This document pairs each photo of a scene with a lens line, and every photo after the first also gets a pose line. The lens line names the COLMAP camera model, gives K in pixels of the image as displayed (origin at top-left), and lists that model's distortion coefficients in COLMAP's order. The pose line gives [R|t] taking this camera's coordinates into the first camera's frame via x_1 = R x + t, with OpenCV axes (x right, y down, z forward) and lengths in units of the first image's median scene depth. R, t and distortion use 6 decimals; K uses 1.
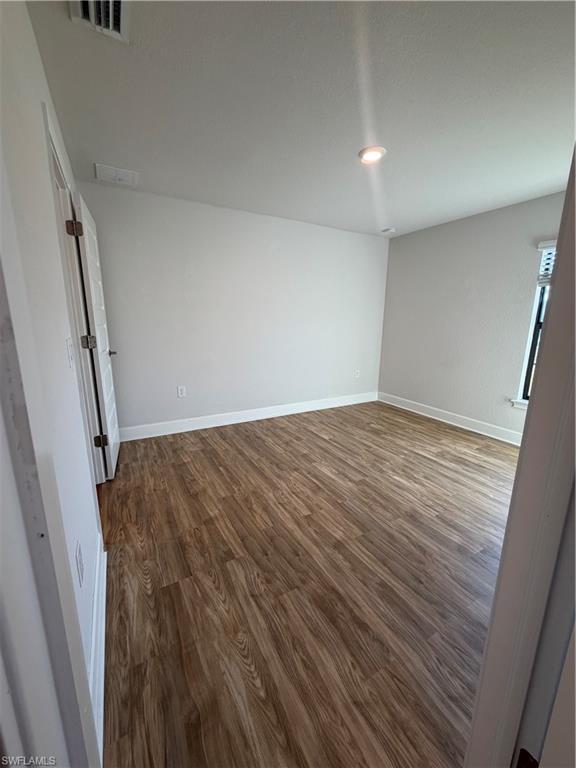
lens RADIAL K [[307.4, 0, 292.8], [0, 307.4, 380.9], [0, 0, 1]] dist [-0.002251, 0.000942]
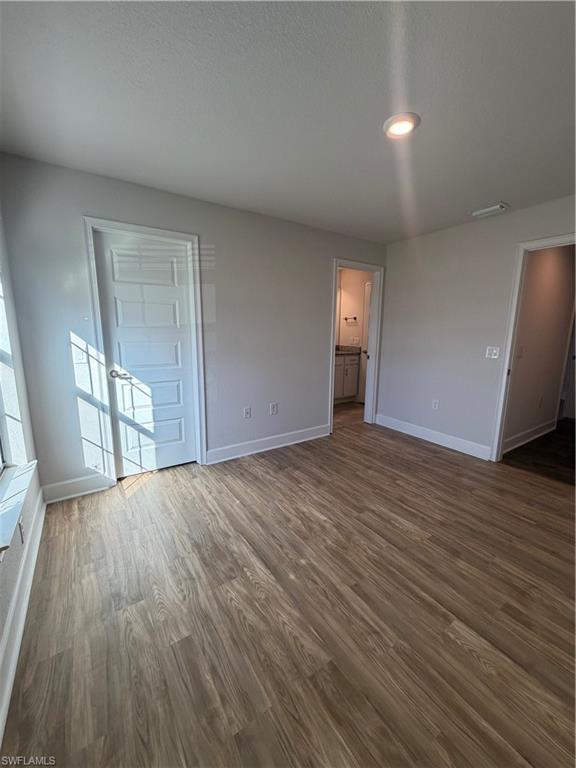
lens RADIAL K [[307.4, 0, 292.2], [0, 307.4, 382.9], [0, 0, 1]] dist [-0.002251, 0.000942]
pose [[-0.996999, -0.010815, -0.076659, 0.505445], [-0.038428, 0.928732, 0.368756, -0.364273], [0.067208, 0.370595, -0.926360, 1.694830]]
